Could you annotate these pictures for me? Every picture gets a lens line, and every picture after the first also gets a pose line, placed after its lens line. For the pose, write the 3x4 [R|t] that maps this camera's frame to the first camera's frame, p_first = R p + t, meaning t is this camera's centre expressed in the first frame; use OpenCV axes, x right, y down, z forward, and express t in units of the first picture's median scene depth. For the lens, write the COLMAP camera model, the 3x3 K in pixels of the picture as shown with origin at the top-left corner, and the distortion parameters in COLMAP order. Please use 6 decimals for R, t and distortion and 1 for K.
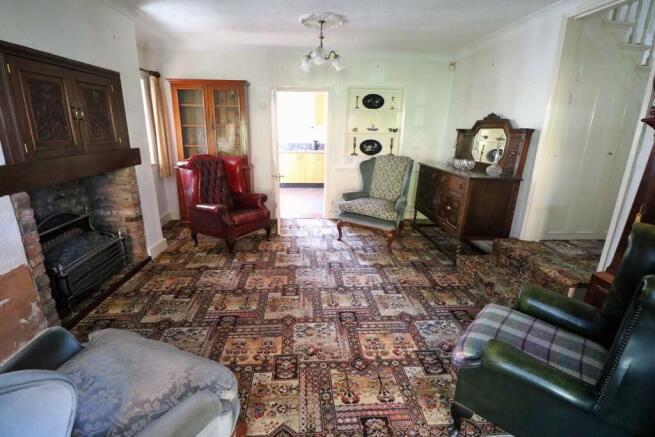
lens RADIAL K [[302.6, 0, 323.6], [0, 302.6, 213.5], [0, 0, 1]] dist [-0.011053, -0.006896]
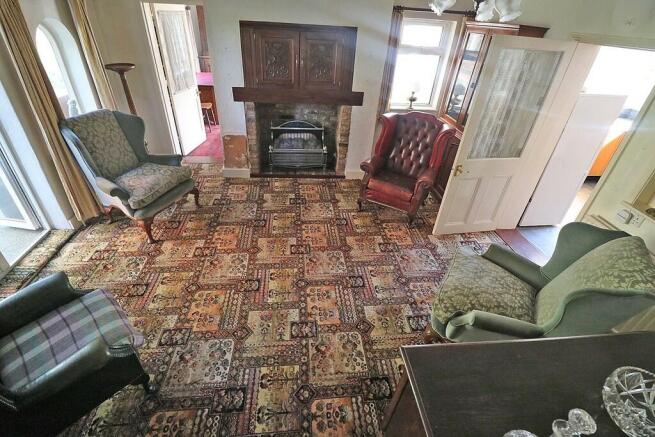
lens RADIAL K [[302.6, 0, 324.5], [0, 302.6, 212.3], [0, 0, 1]] dist [-0.011053, -0.006896]
pose [[0.027665, 0.535502, -0.844081, 0.679218], [-0.324725, 0.803423, 0.499064, -0.392150], [0.945404, 0.260287, 0.196117, 0.754608]]
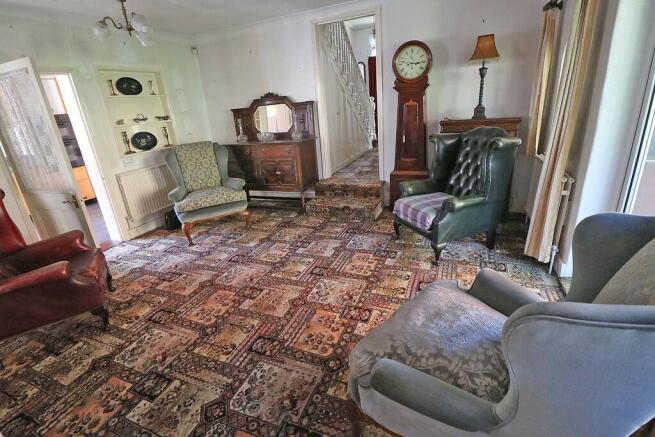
lens RADIAL K [[302.6, 0, 327.4], [0, 302.6, 211.9], [0, 0, 1]] dist [-0.011053, -0.006896]
pose [[0.443335, -0.351483, 0.824569, -0.602922], [0.328354, 0.919650, 0.215471, -0.077827], [-0.834049, 0.175225, 0.523123, 0.263388]]
